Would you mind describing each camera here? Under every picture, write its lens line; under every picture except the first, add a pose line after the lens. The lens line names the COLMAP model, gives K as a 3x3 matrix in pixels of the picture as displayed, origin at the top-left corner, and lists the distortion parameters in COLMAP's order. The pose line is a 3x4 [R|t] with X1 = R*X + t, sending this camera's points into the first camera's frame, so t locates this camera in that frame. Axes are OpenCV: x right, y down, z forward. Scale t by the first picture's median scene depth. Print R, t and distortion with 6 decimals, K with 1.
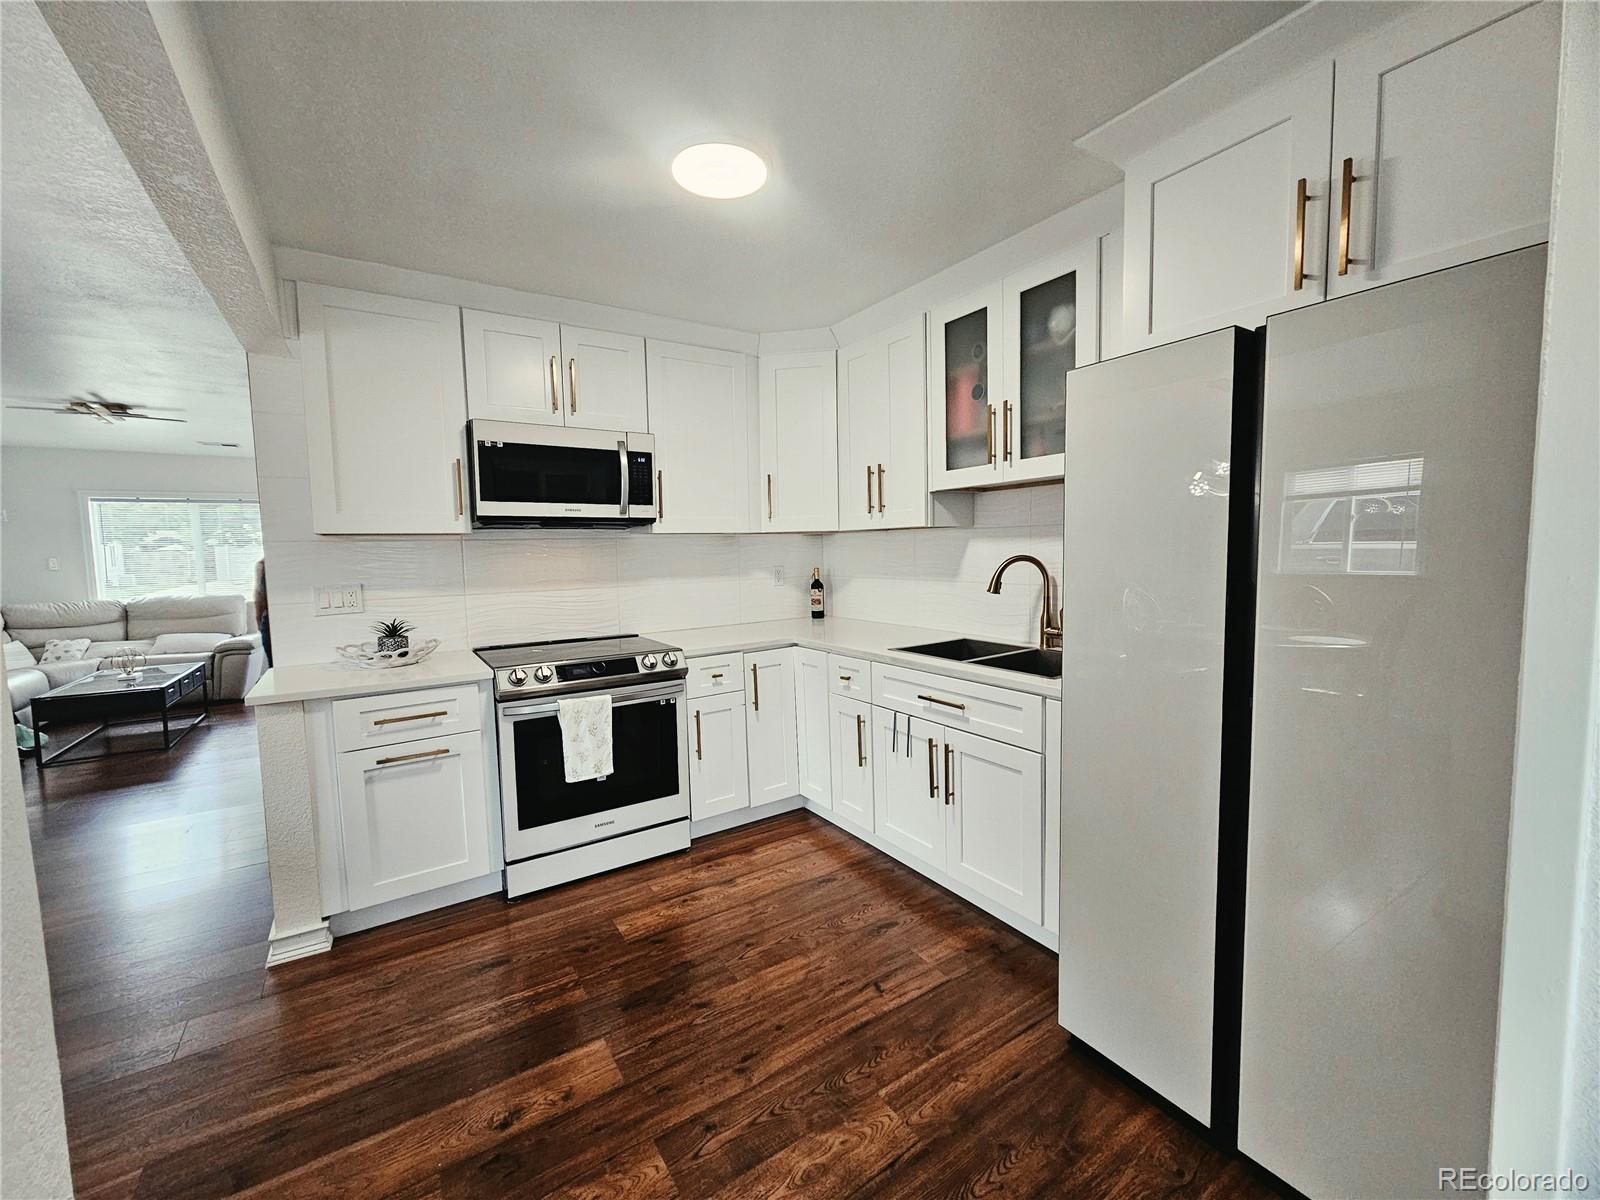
lens RADIAL K [[655.2, 0, 791.1], [0, 655.2, 592.1], [0, 0, 1]] dist [0.001833, 0.001425]
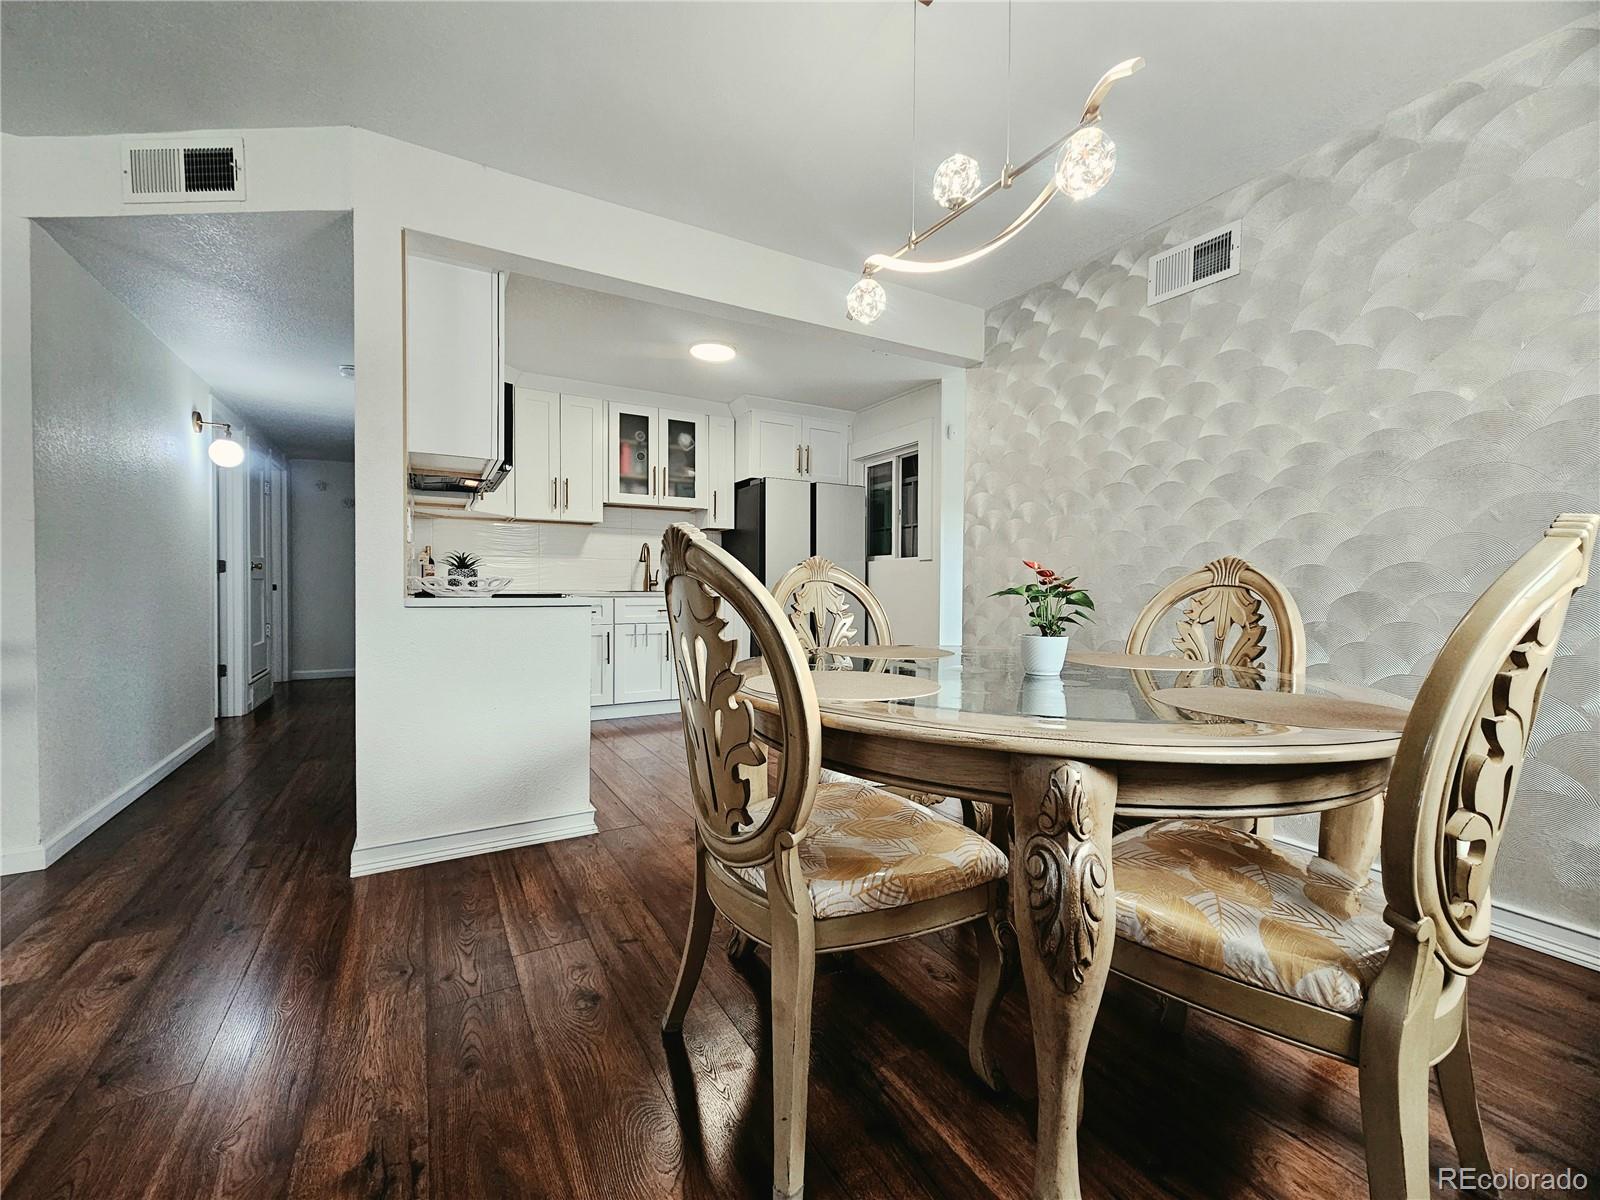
lens RADIAL K [[655.2, 0, 805.0], [0, 655.2, 596.4], [0, 0, 1]] dist [0.001833, 0.001425]
pose [[0.046446, 0.010764, 0.998863, -1.717831], [0.067010, 0.997656, -0.013867, 0.175532], [-0.996671, 0.067578, 0.045616, 0.484863]]
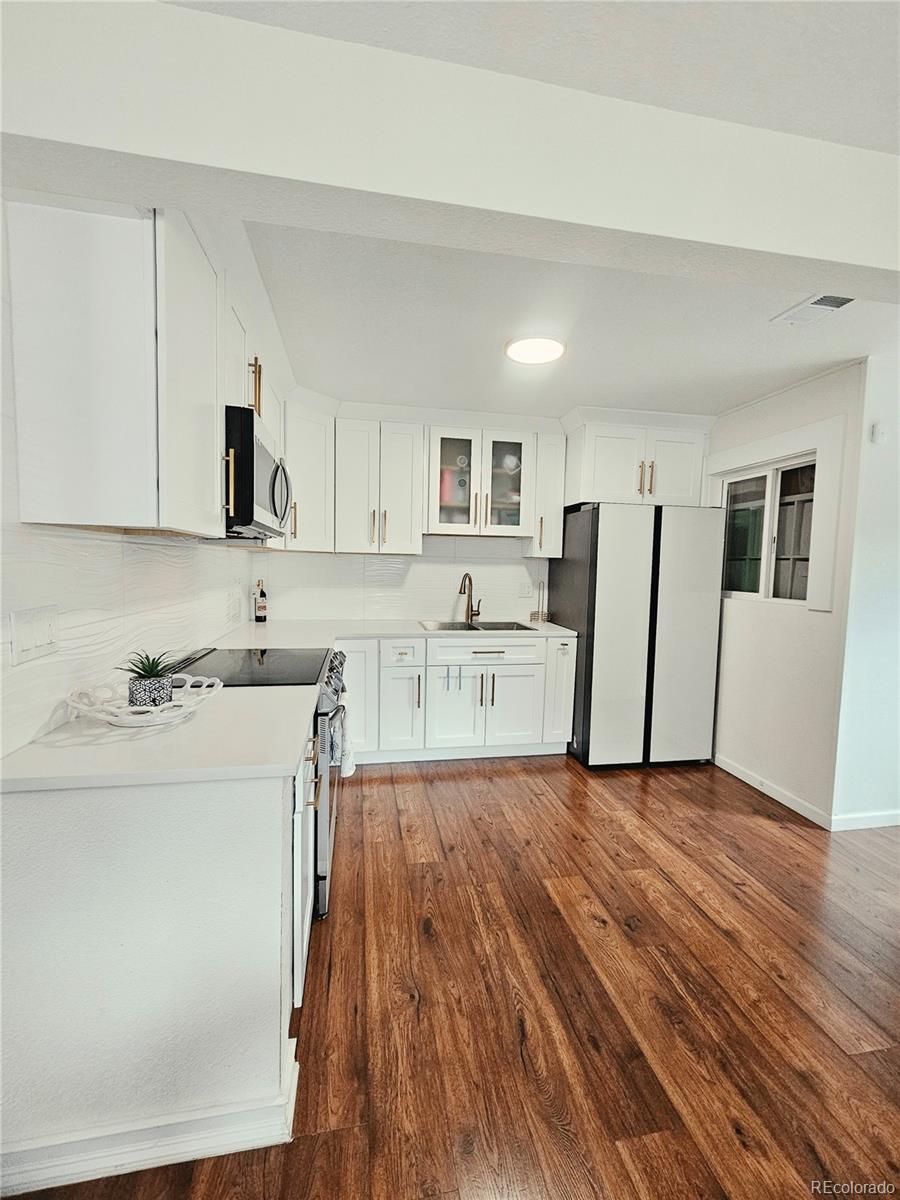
lens RADIAL K [[491.4, 0, 454.9], [0, 491.4, 599.1], [0, 0, 1]] dist [0.001833, 0.001425]
pose [[0.376247, -0.029577, 0.926047, -1.054934], [0.034398, 0.999247, 0.017939, -0.009038], [-0.925881, 0.025105, 0.376981, 0.545384]]
